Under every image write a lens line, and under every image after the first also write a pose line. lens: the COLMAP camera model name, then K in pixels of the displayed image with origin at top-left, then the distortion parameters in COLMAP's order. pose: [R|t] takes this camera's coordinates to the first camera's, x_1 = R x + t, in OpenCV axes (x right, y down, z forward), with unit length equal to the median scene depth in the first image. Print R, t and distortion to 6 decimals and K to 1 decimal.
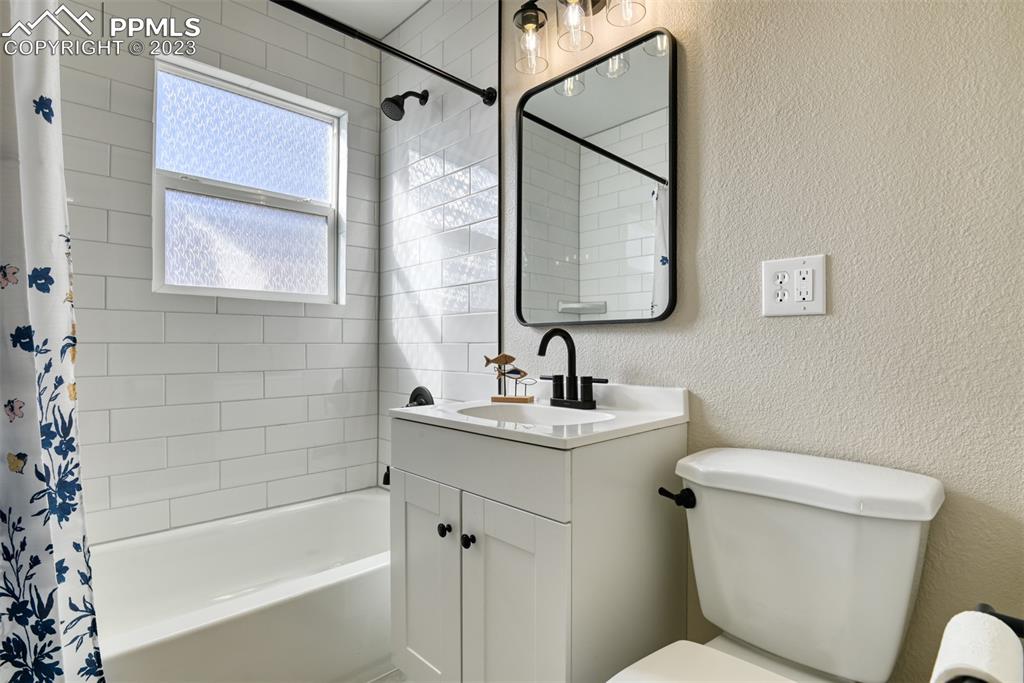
lens RADIAL K [[498.4, 0, 512.0], [0, 498.4, 341.5], [0, 0, 1]] dist [-0.016250, -0.000156]
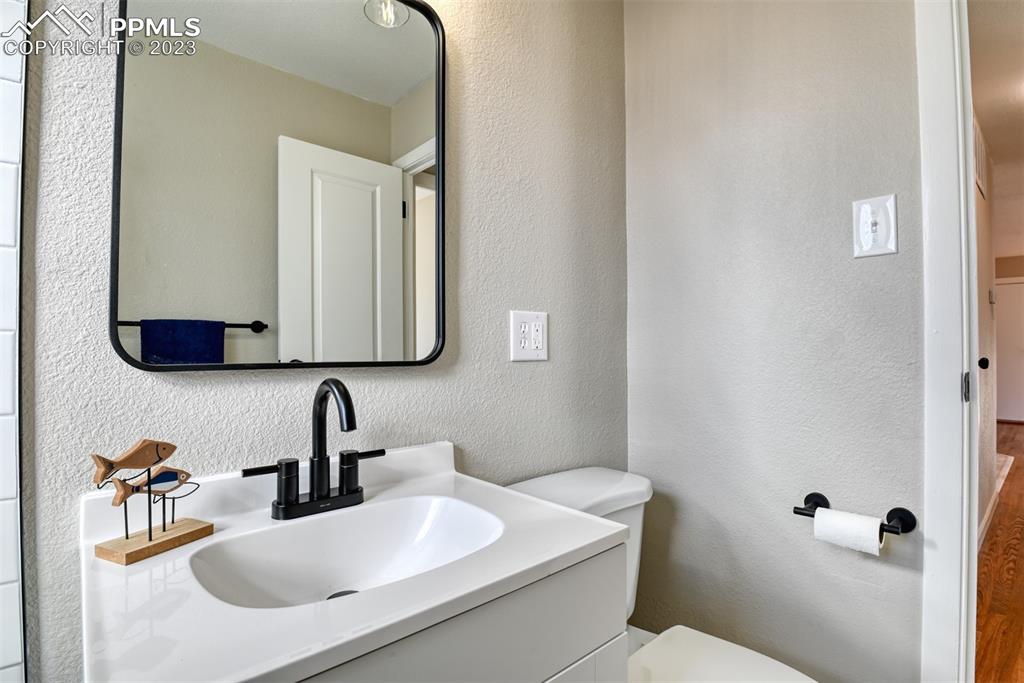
lens RADIAL K [[493.3, 0, 512.0], [0, 493.3, 341.5], [0, 0, 1]] dist [-0.002642, -0.000608]
pose [[0.053984, 0.020670, 0.998328, -0.490213], [-0.004391, 0.999781, -0.020462, -0.060811], [-0.998532, -0.003279, 0.054062, 0.802537]]
